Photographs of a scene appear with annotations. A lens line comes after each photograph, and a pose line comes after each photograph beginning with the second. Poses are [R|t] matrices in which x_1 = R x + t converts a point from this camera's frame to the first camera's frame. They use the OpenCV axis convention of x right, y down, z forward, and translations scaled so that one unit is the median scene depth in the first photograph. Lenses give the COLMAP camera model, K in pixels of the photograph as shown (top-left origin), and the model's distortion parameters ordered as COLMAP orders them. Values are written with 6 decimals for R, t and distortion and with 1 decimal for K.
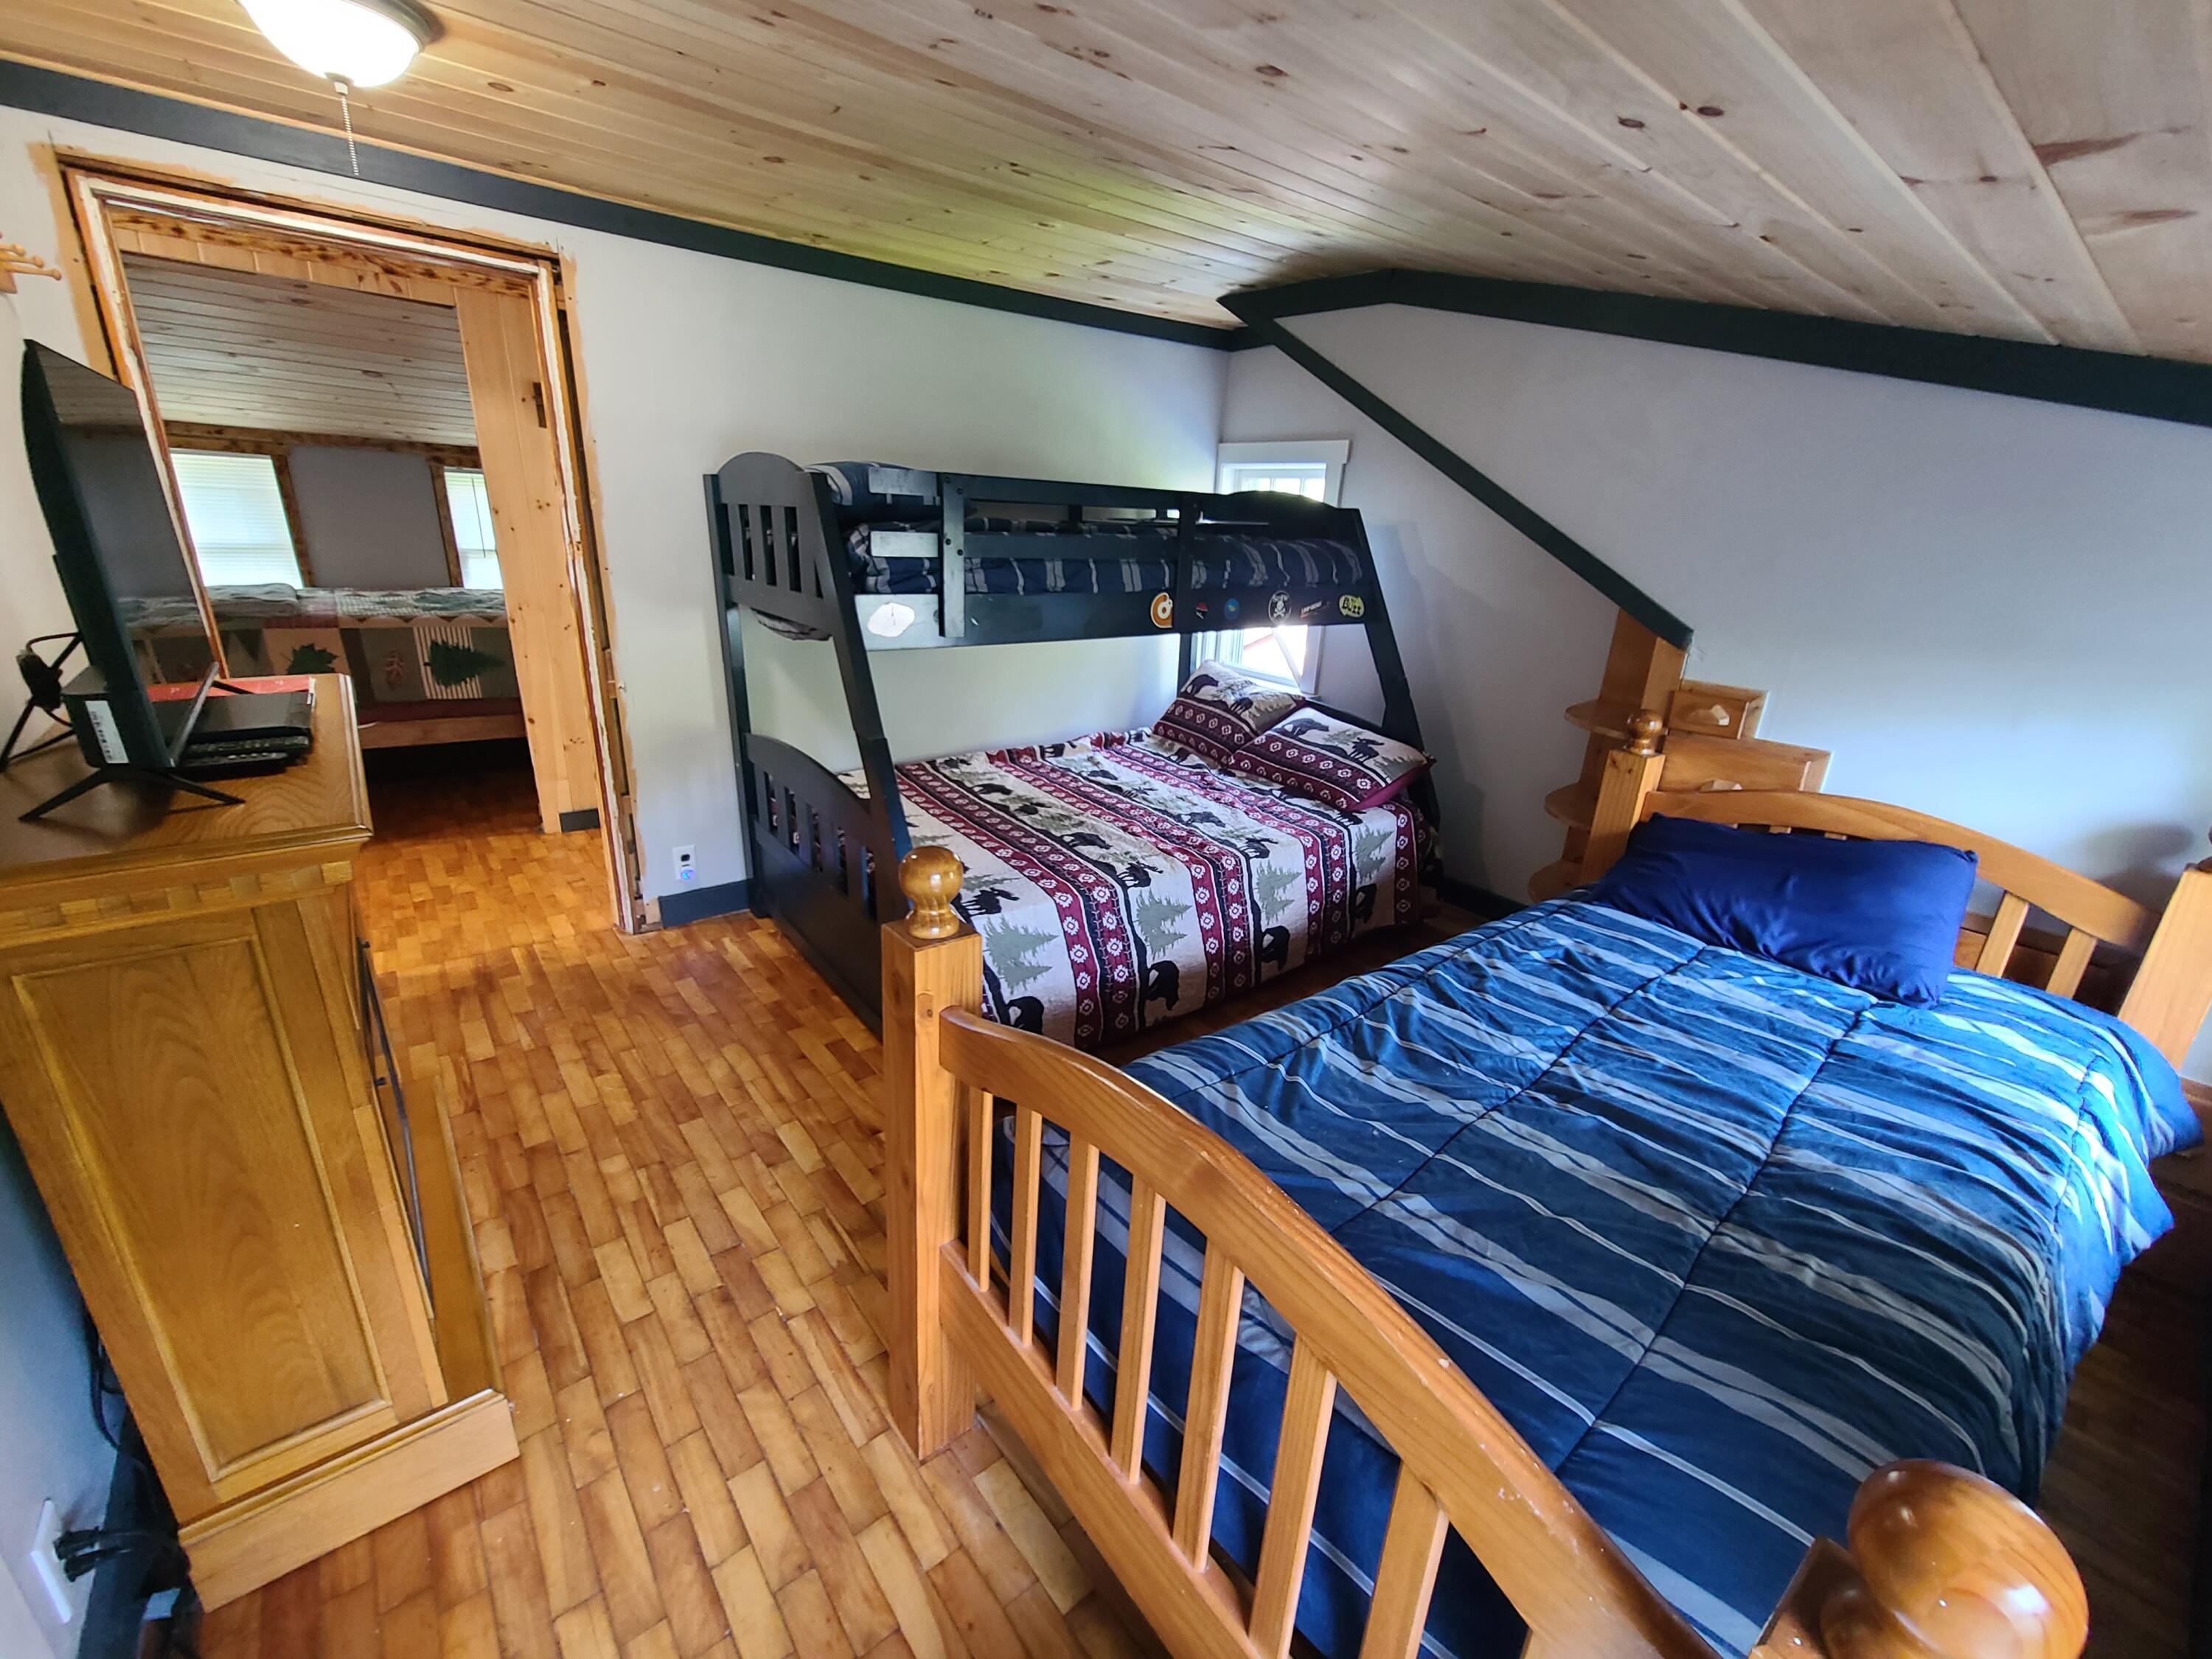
lens RADIAL K [[908.1, 0, 1120.2], [0, 908.1, 832.6], [0, 0, 1]] dist [-0.006525, -0.000195]
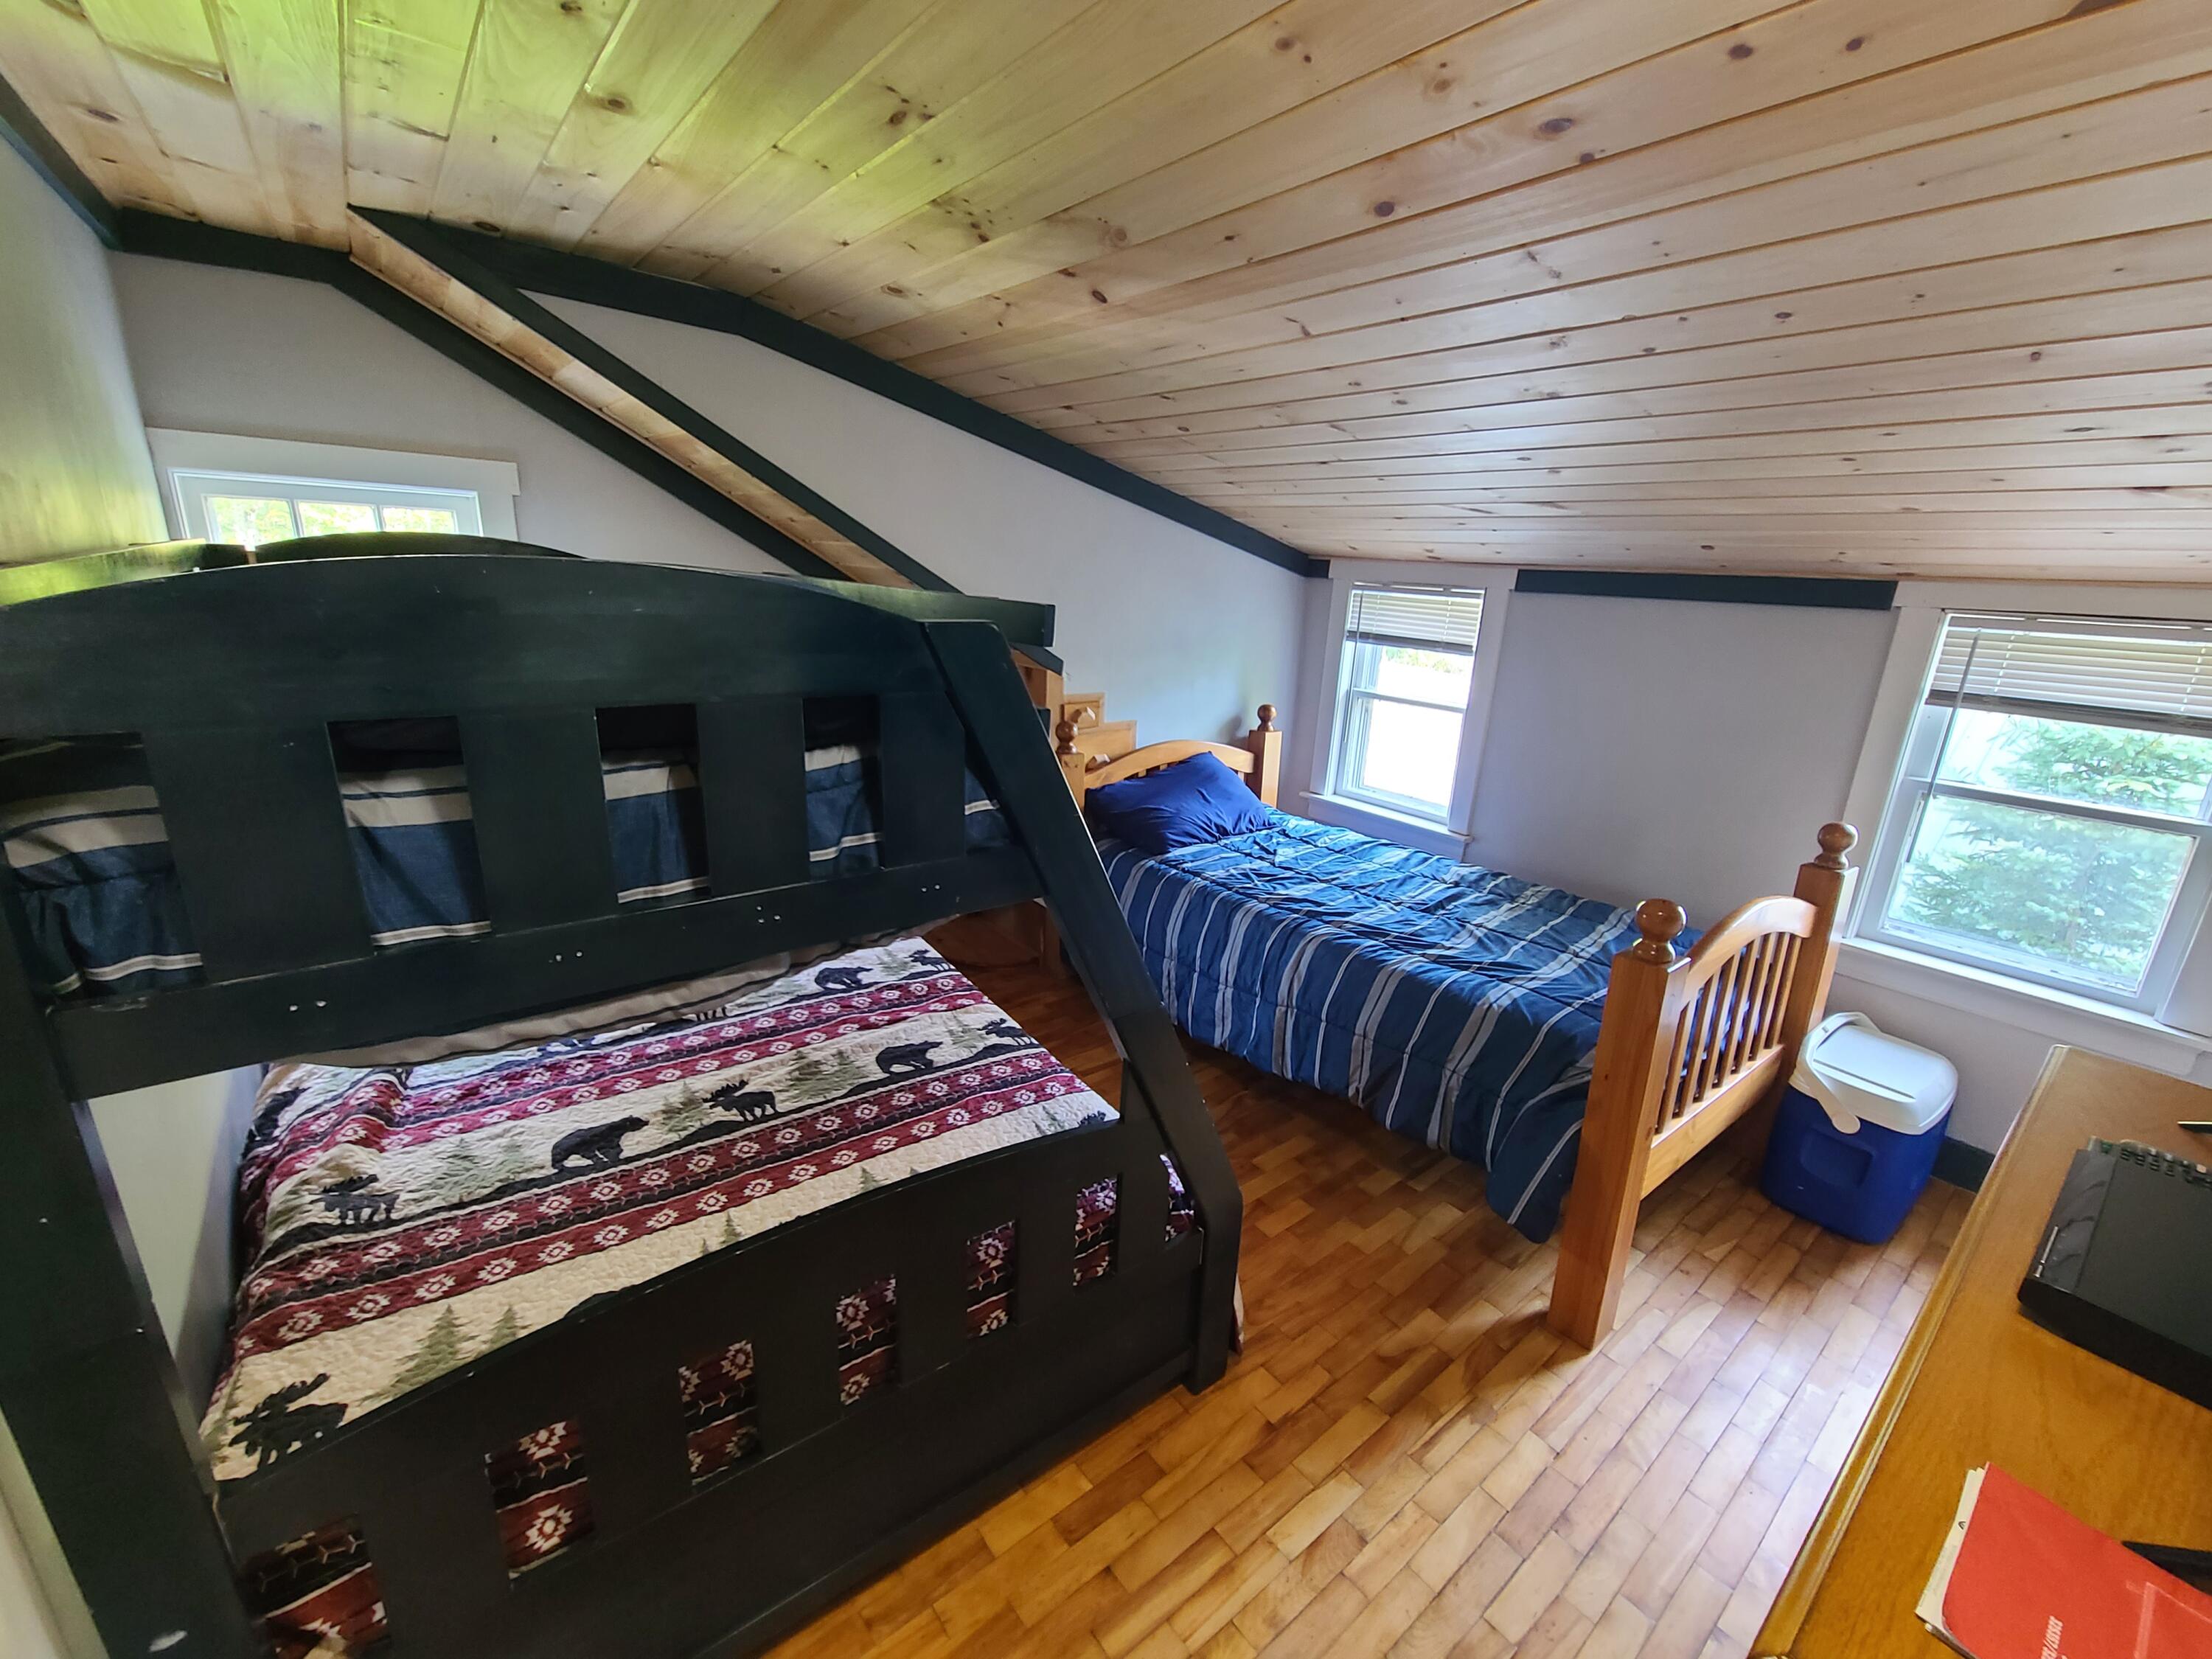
lens RADIAL K [[908.1, 0, 1120.2], [0, 908.1, 832.6], [0, 0, 1]] dist [-0.006525, -0.000195]
pose [[0.007629, -0.325729, 0.945432, -0.628761], [0.282513, 0.907645, 0.310431, -0.313593], [-0.959233, 0.264729, 0.098947, 0.672716]]
